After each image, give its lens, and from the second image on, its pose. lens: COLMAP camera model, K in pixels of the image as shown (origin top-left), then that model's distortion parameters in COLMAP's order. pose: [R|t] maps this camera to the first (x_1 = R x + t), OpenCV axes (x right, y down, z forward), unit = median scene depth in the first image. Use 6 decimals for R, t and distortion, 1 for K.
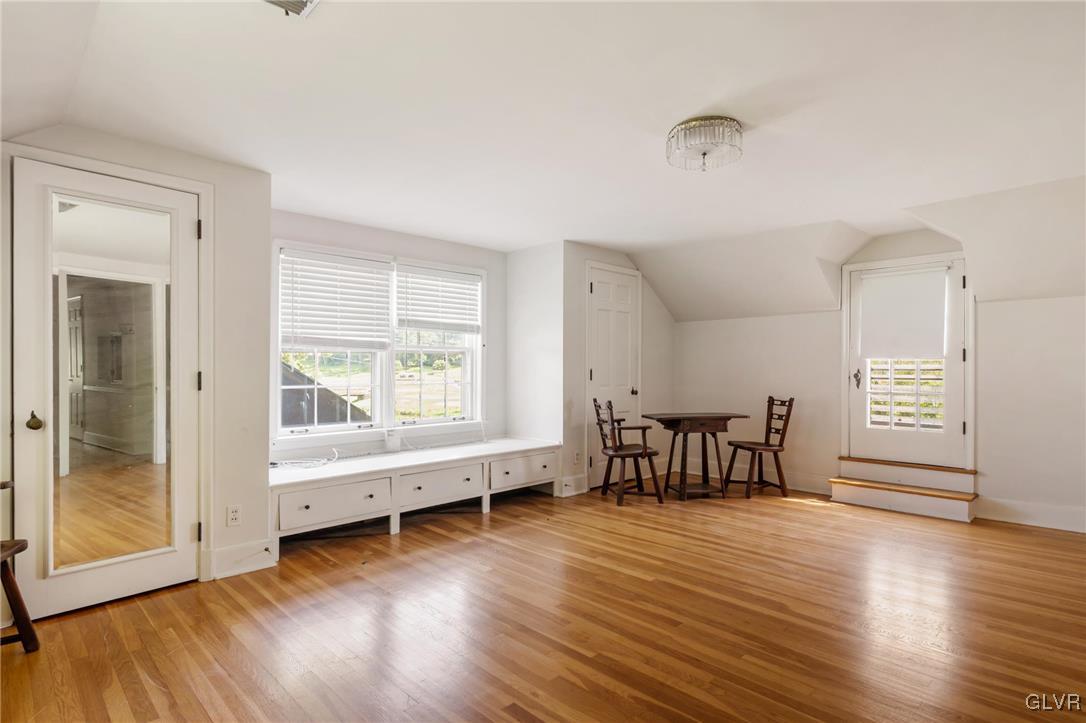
lens RADIAL K [[565.7, 0, 545.9], [0, 565.7, 367.1], [0, 0, 1]] dist [0.001573, 0.000477]
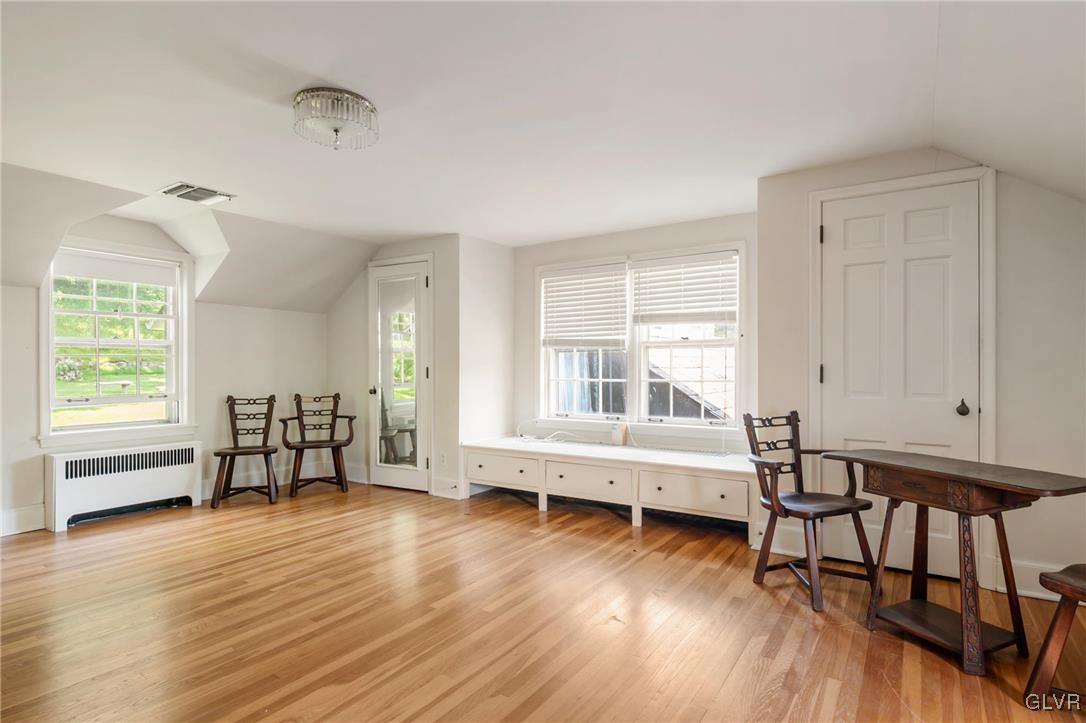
lens RADIAL K [[565.7, 0, 546.3], [0, 565.7, 362.7], [0, 0, 1]] dist [0.001573, 0.000477]
pose [[0.210491, -0.001057, -0.977595, 0.739553], [0.006150, 0.999981, 0.000243, -0.002409], [0.977576, -0.006063, 0.210494, 0.673974]]
